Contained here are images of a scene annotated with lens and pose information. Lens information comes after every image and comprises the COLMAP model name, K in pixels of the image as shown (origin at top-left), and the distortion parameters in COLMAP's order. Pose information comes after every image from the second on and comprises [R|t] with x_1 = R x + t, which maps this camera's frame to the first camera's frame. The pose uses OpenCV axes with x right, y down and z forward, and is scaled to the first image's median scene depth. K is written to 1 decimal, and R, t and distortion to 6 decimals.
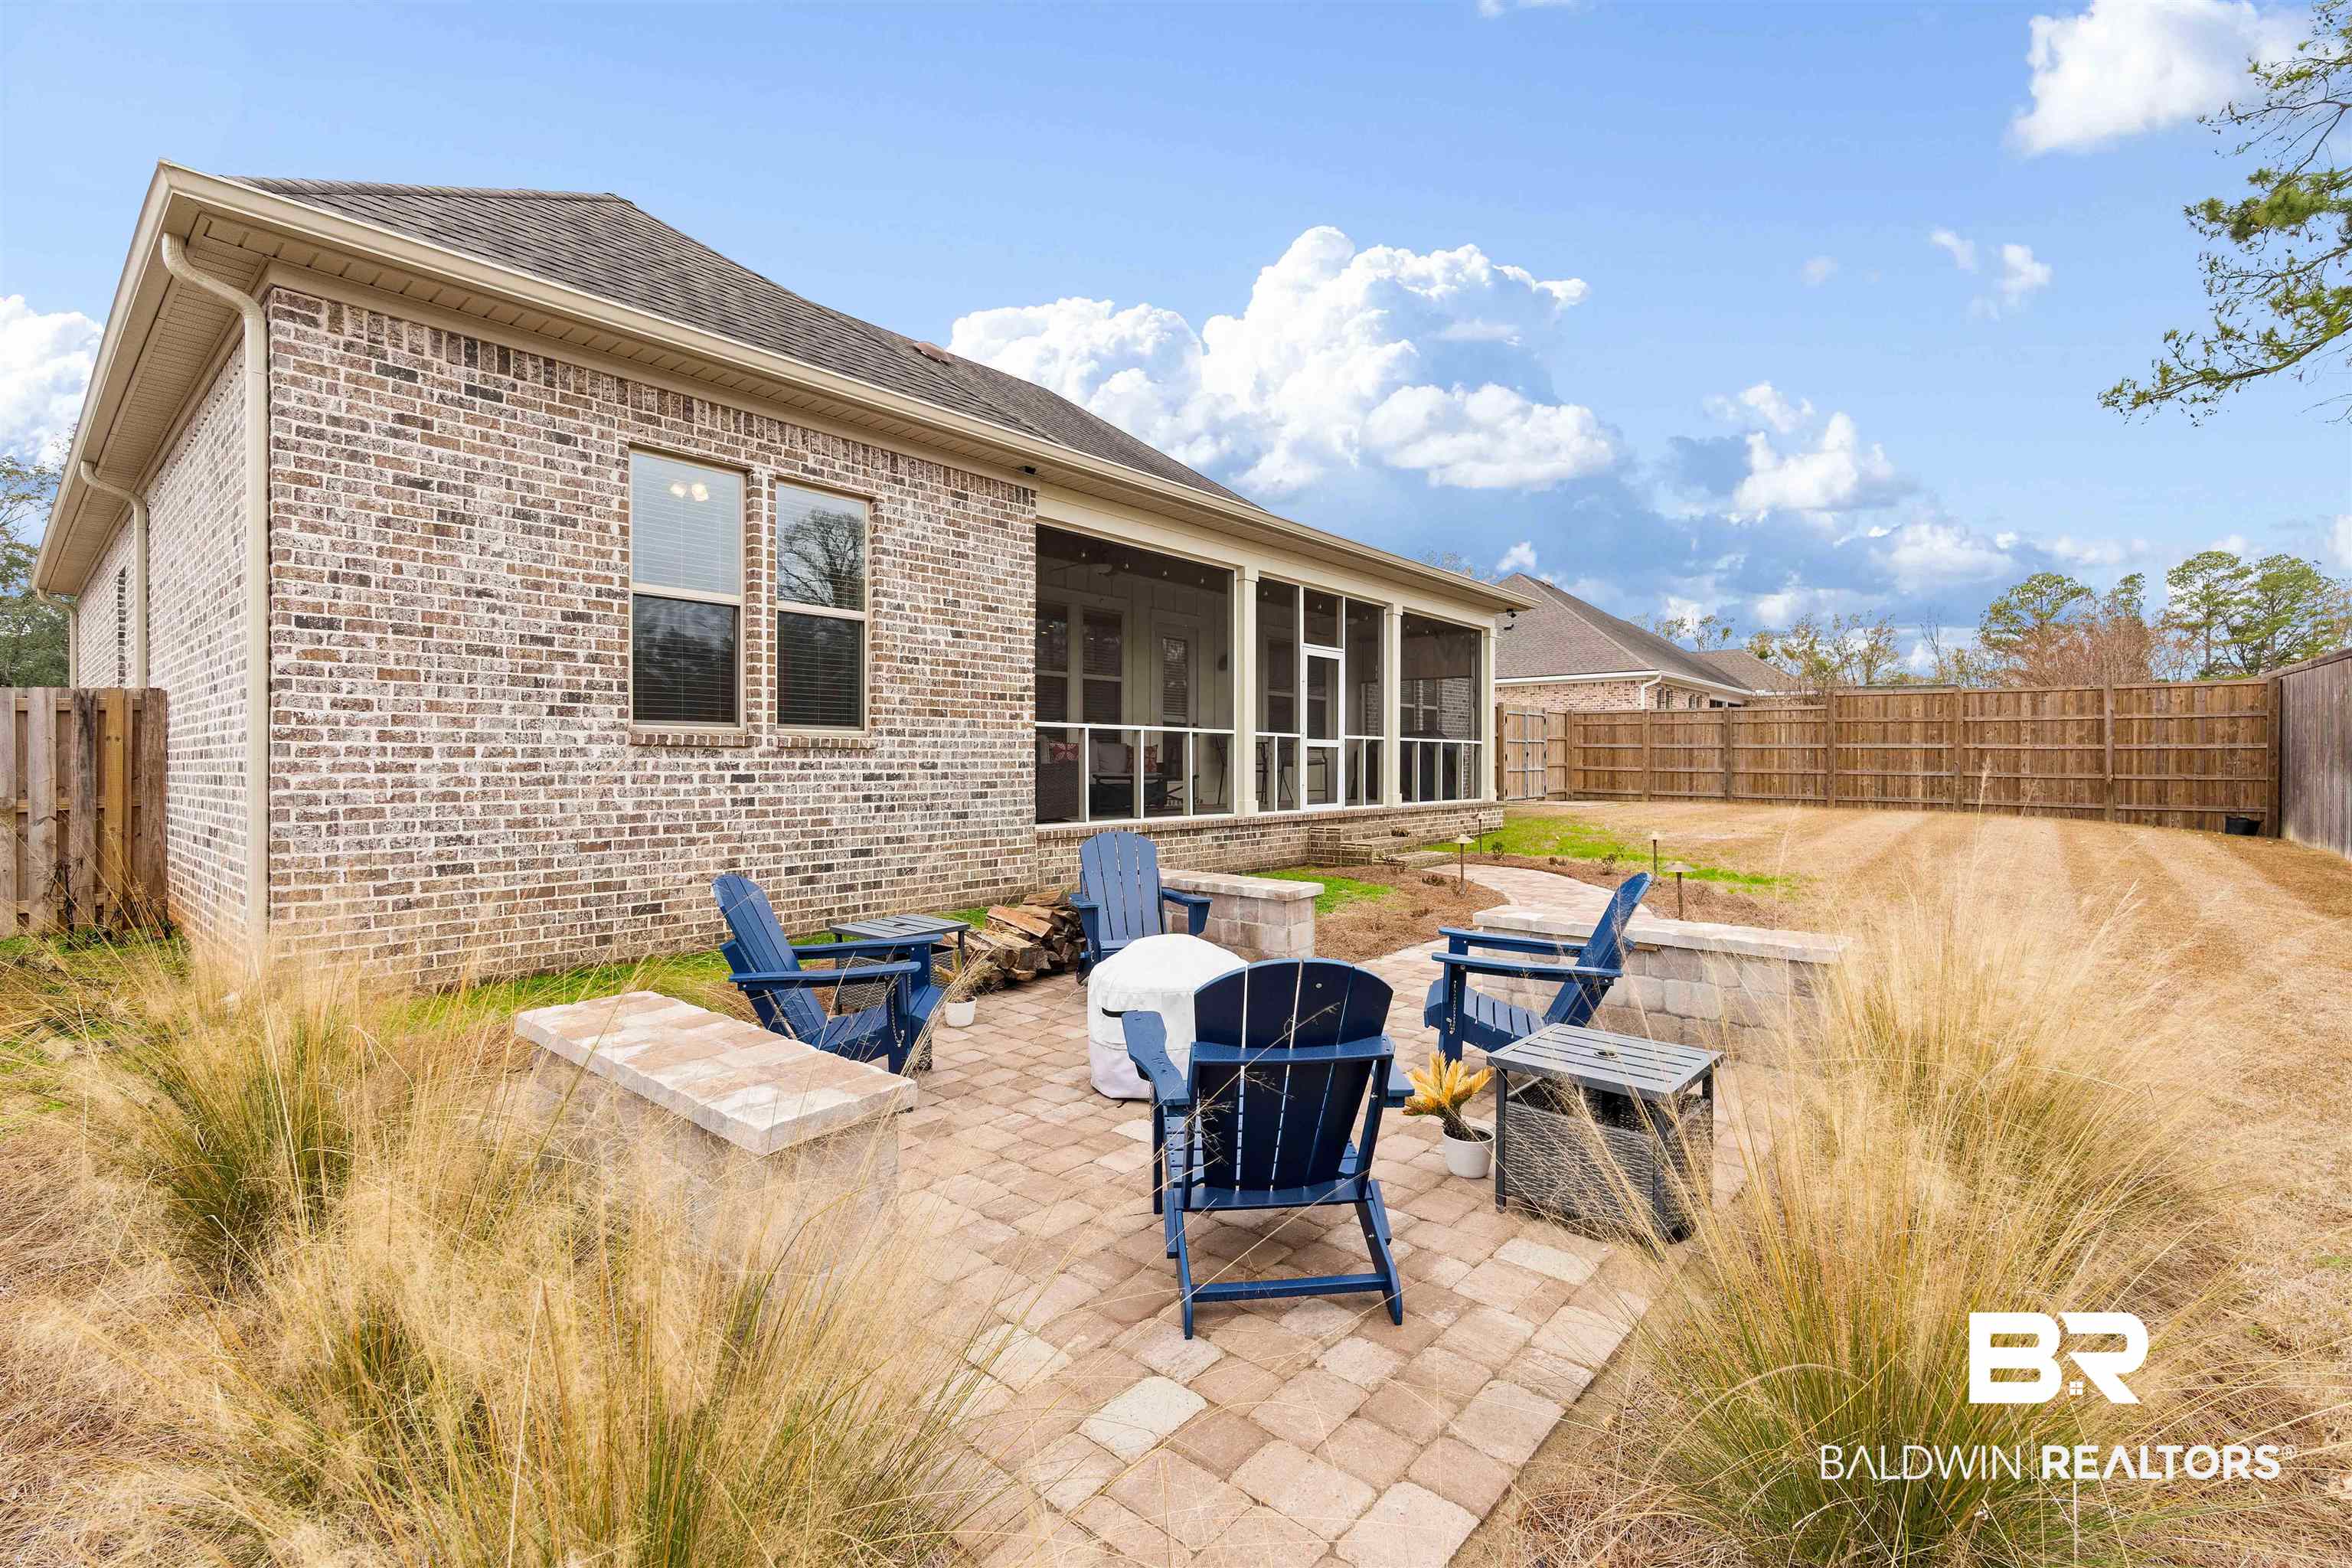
lens RADIAL K [[1024.5, 0, 1180.7], [0, 1024.5, 769.1], [0, 0, 1]] dist [-0.007439, 0.000580]
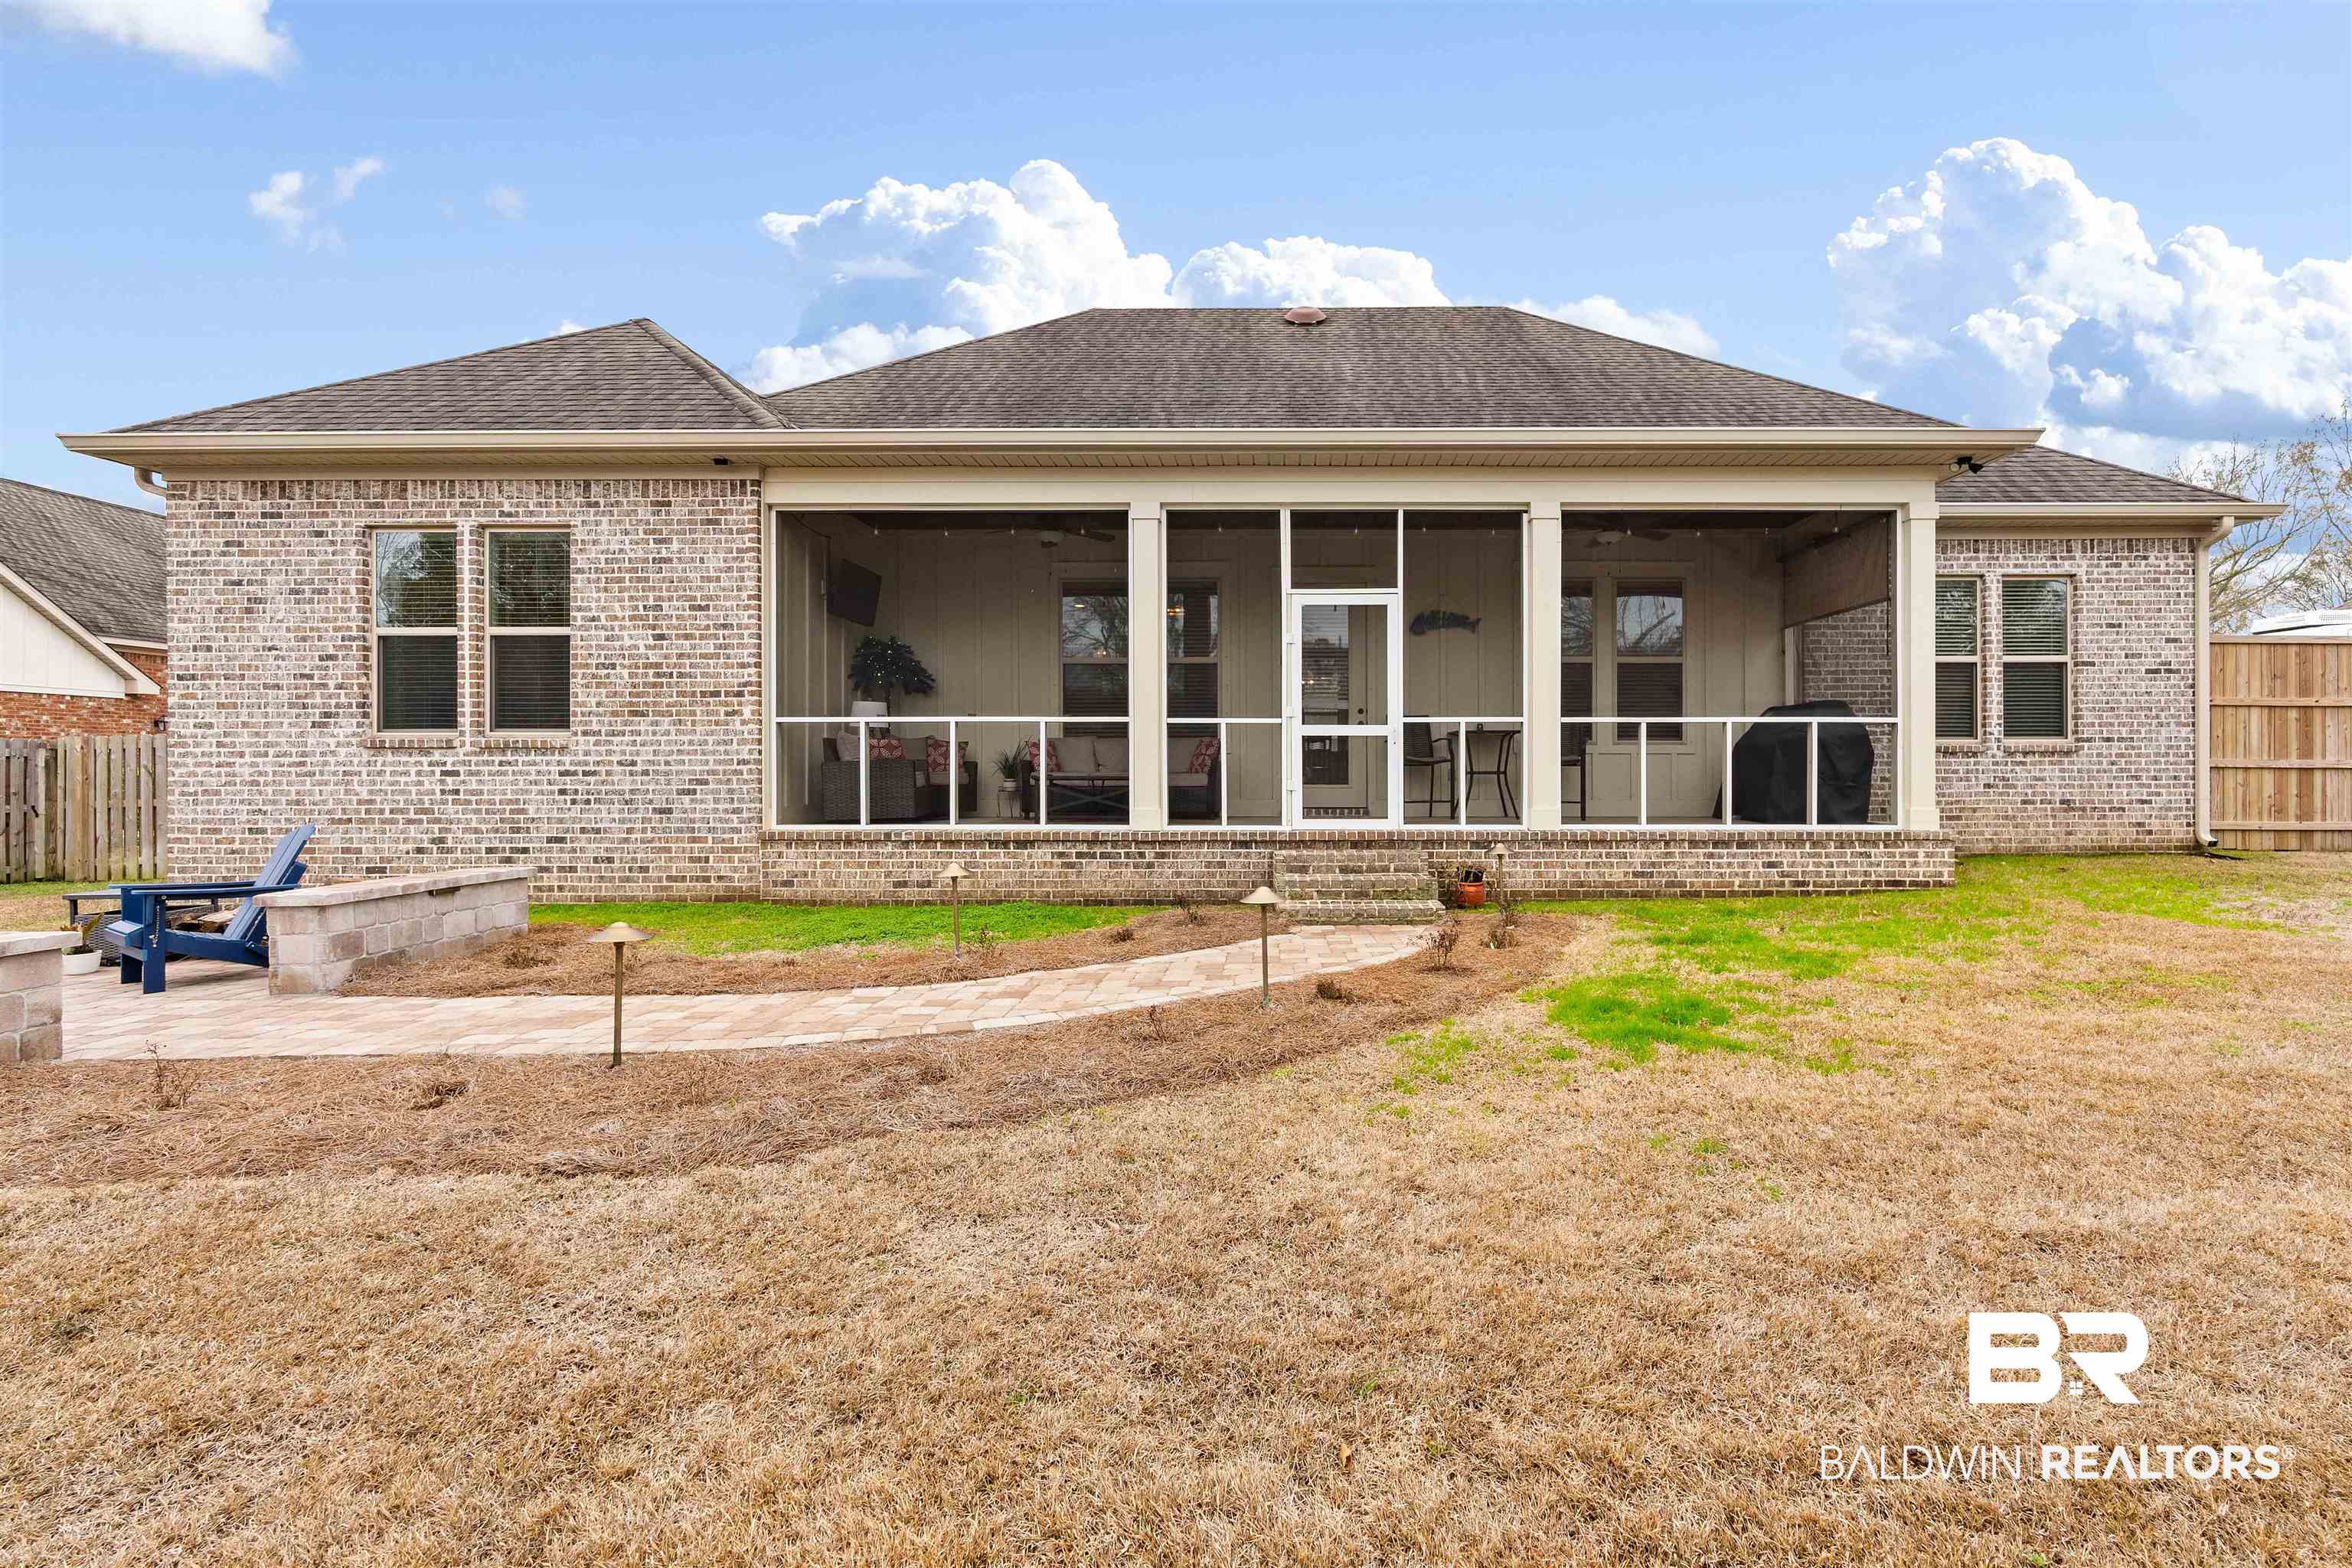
lens RADIAL K [[1024.5, 0, 1177.7], [0, 1024.5, 771.9], [0, 0, 1]] dist [-0.007439, 0.000580]
pose [[0.643155, -0.000688, -0.765736, 1.073595], [-0.002732, 0.999991, -0.003193, 0.008749], [0.765731, 0.004145, 0.643147, 0.859062]]
